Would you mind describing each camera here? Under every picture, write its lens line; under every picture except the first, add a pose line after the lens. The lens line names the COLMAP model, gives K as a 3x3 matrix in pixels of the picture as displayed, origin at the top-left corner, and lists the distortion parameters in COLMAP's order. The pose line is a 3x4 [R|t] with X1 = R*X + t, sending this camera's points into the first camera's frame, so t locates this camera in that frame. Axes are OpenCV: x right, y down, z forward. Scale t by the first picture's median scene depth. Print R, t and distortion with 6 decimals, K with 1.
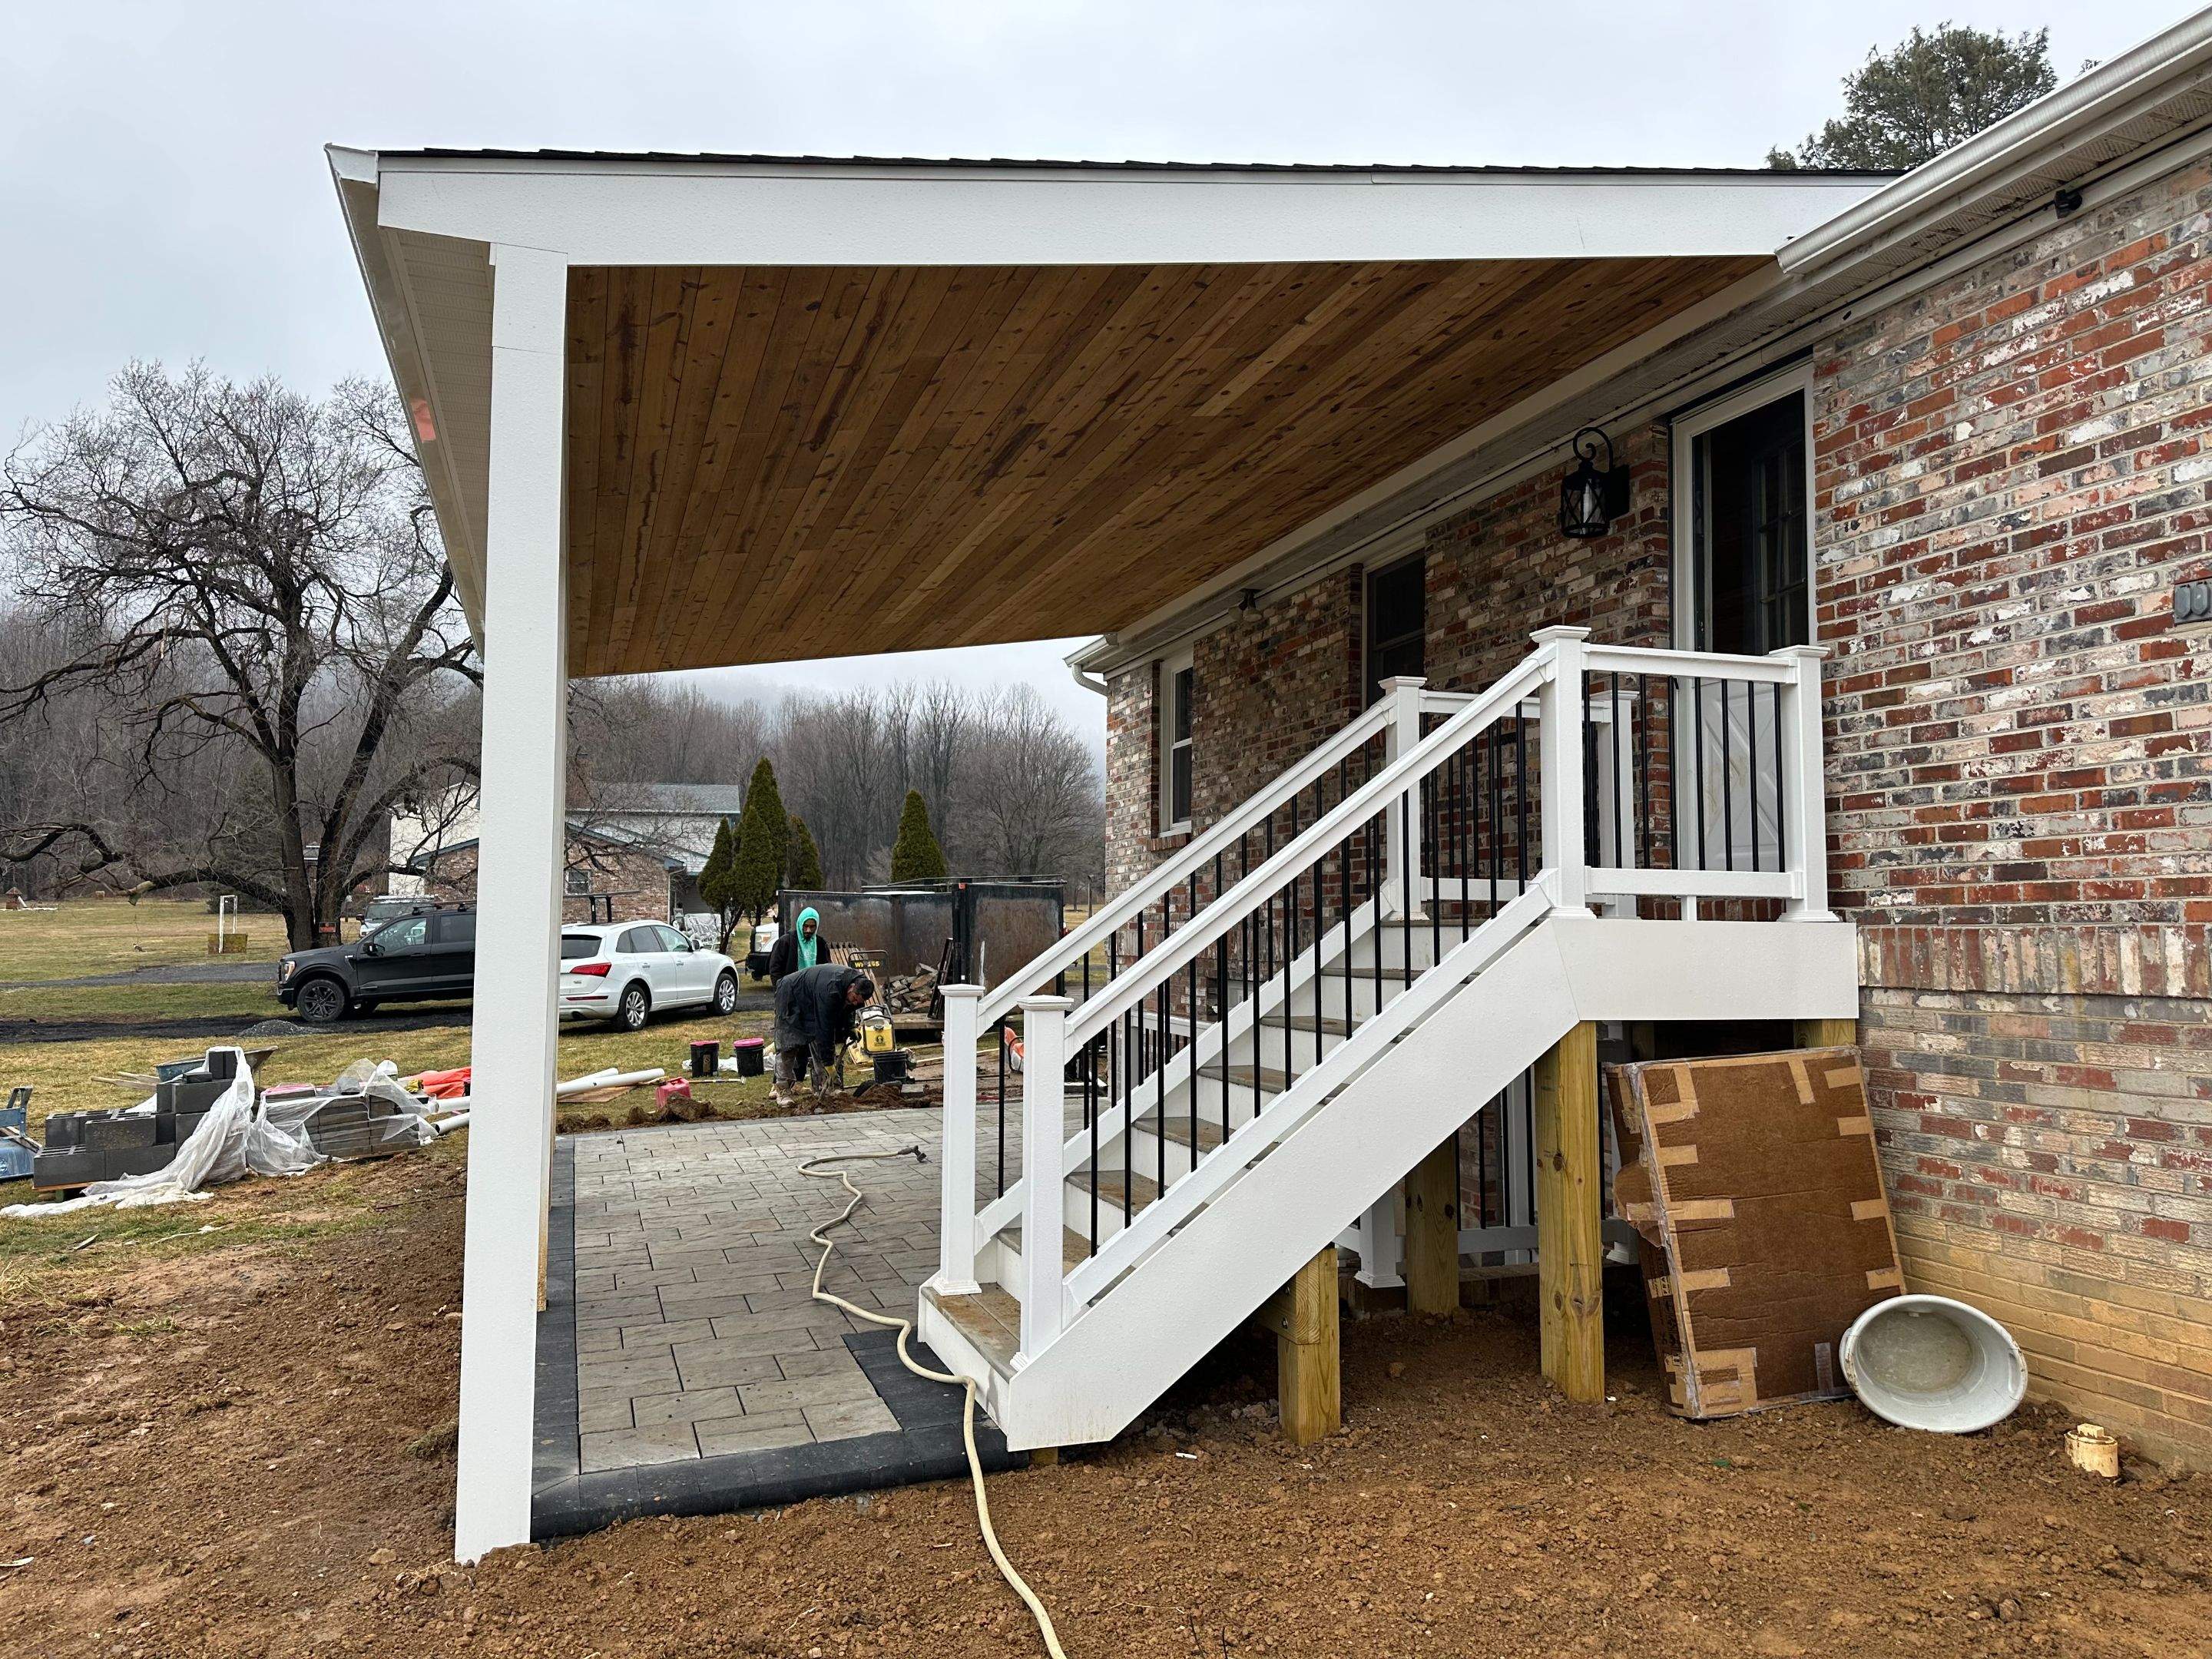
lens RADIAL K [[1559.5, 0, 1105.1], [0, 1559.5, 826.3], [0, 0, 1]] dist [0.089933, -0.111012]
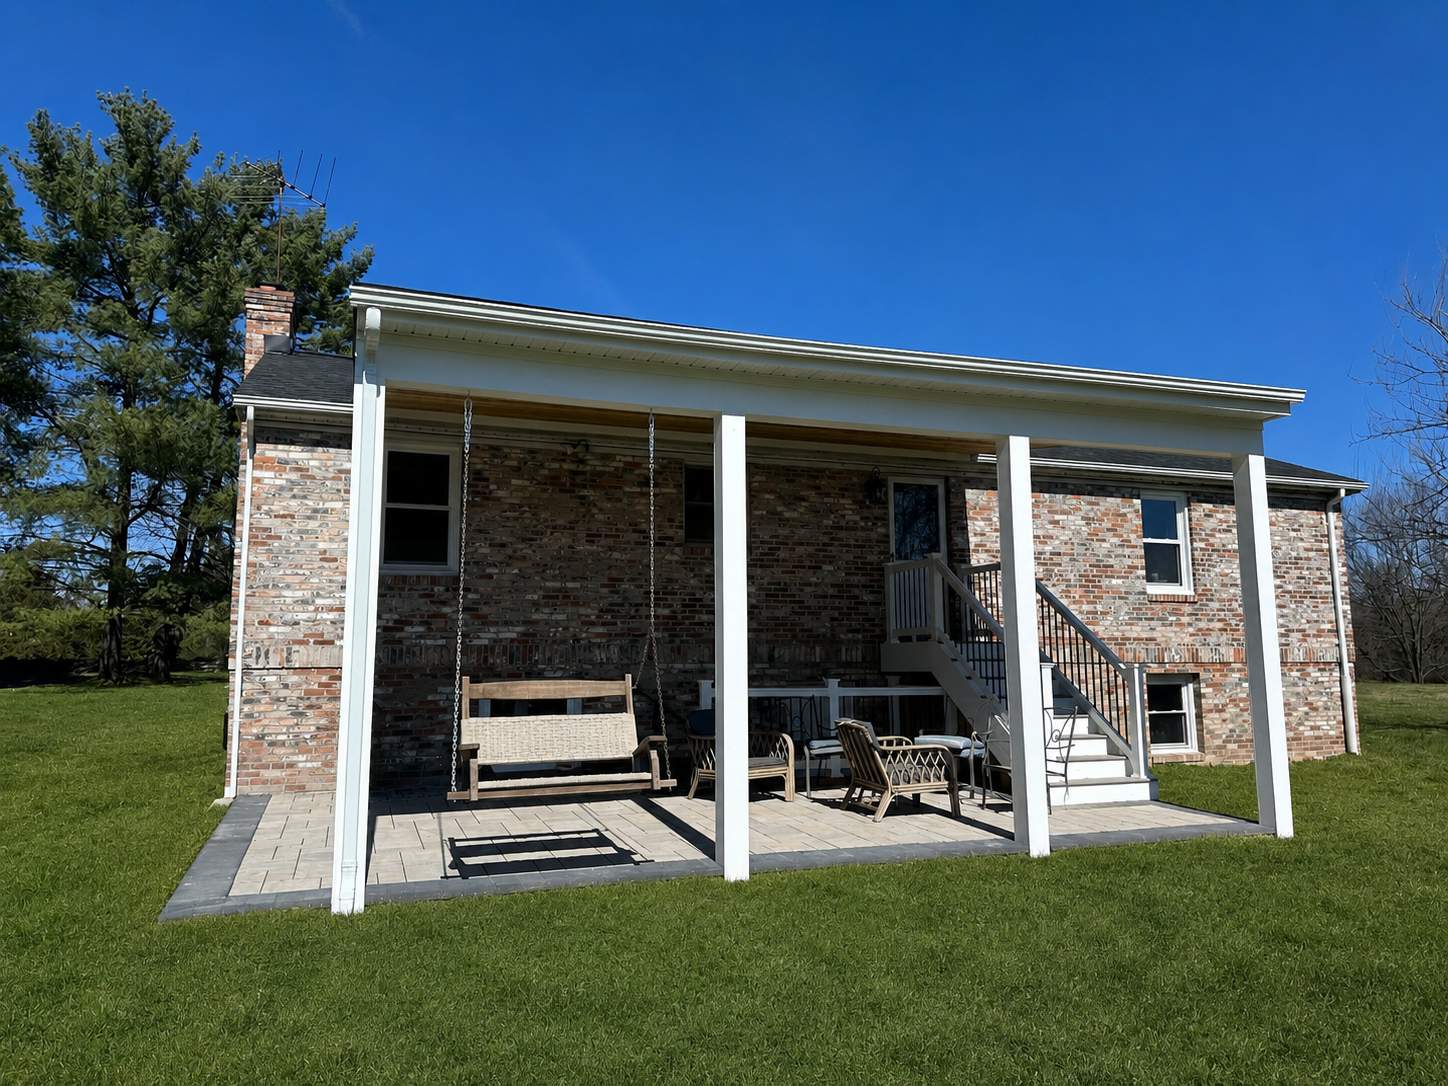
lens RADIAL K [[1015.3, 0, 734.0], [0, 1015.3, 542.0], [0, 0, 1]] dist [0.076895, -0.030753]
pose [[-0.030551, 0.119200, 0.992400, -1.865057], [-0.064476, 0.990561, -0.120964, 0.147979], [-0.997452, -0.067681, -0.022577, 1.636702]]
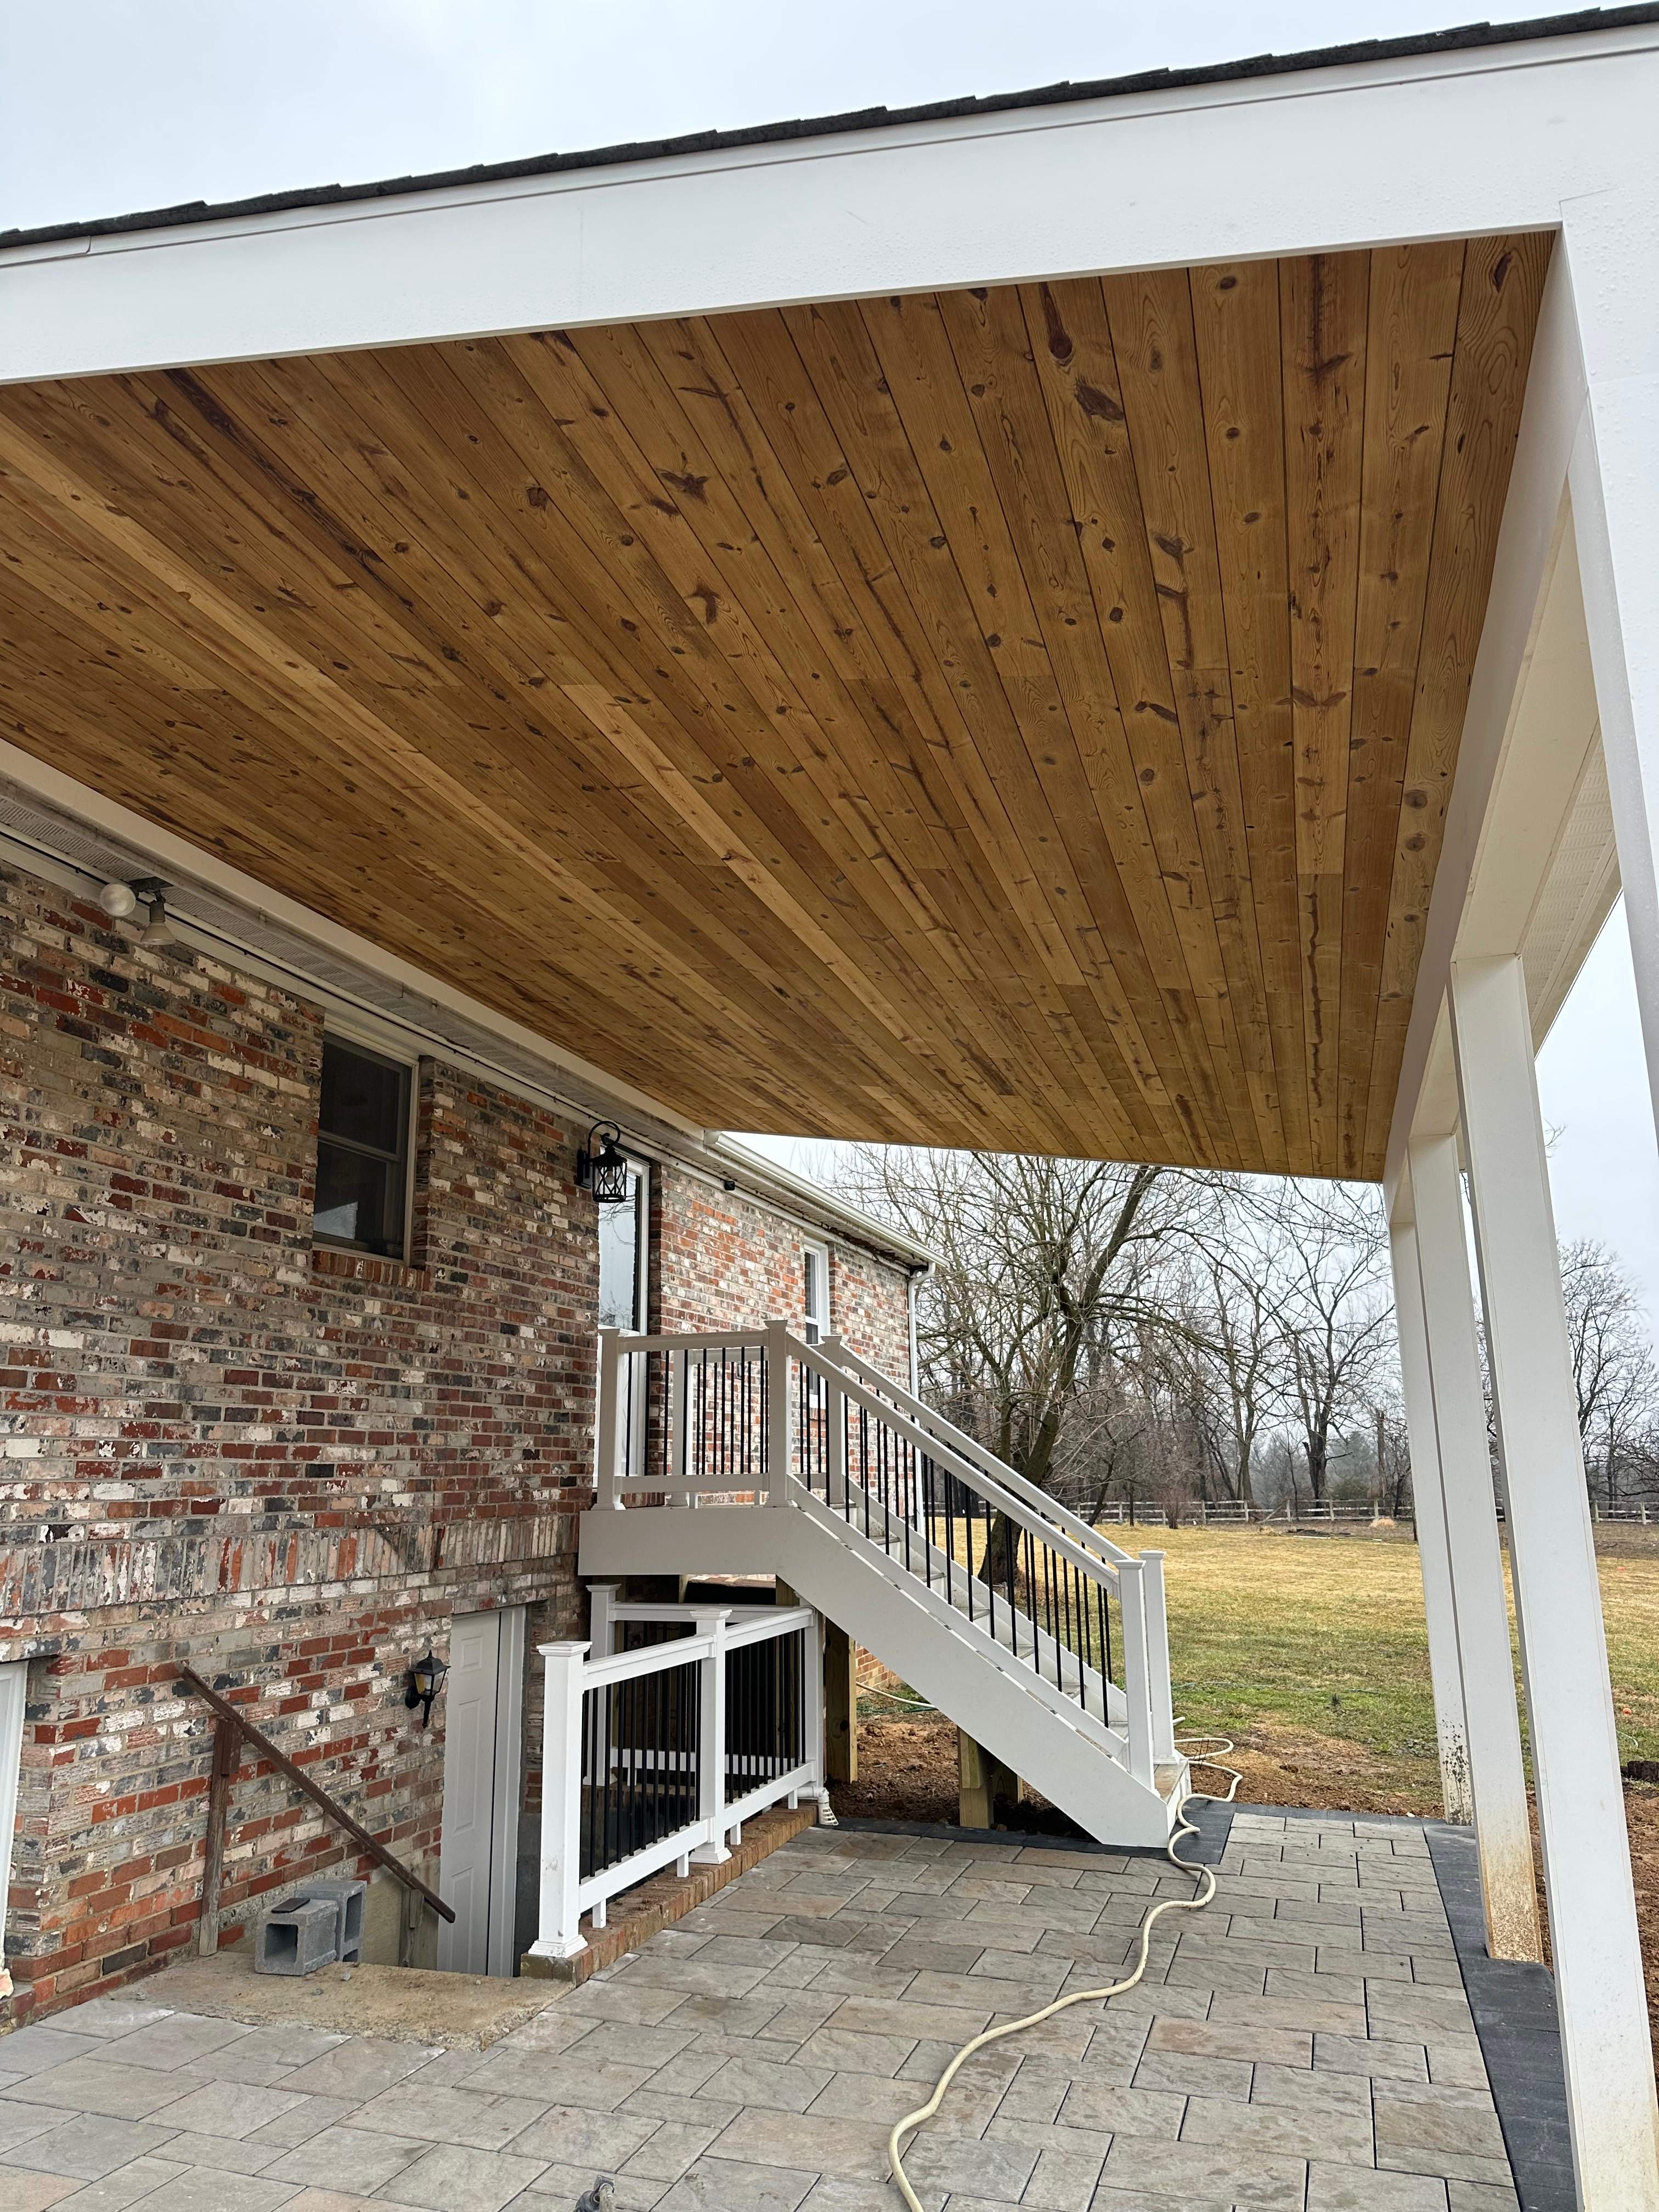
lens RADIAL K [[1563.1, 0, 826.9], [0, 1563.1, 1111.6], [0, 0, 1]] dist [0.050534, -0.066491]
pose [[-0.804314, 0.139267, 0.577654, -0.748957], [-0.035990, 0.958944, -0.281304, 0.125838], [-0.593114, -0.247046, -0.766279, 2.399194]]
